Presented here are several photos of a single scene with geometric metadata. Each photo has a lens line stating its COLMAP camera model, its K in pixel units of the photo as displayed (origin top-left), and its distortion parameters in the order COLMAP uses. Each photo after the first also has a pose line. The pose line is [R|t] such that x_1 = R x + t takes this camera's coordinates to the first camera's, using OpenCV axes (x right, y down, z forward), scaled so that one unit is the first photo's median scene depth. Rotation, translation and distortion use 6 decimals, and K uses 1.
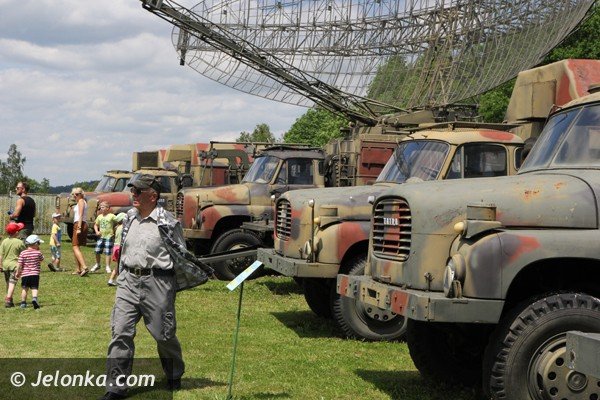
lens RADIAL K [[1398.3, 0, 300.0], [0, 1398.3, 200.0], [0, 0, 1]] dist [0.510165, -0.057366]
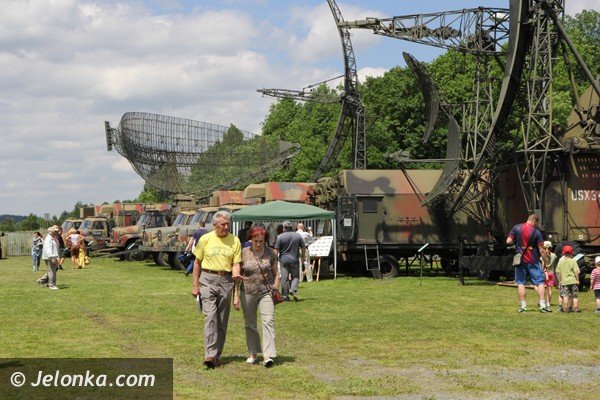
lens RADIAL K [[1398.3, 0, 300.0], [0, 1398.3, 200.0], [0, 0, 1]] dist [0.510165, -0.057366]
pose [[0.997527, -0.035096, 0.060897, 0.077602], [0.036292, 0.999167, -0.018646, 0.000538], [-0.060192, 0.020810, 0.997970, -1.212958]]
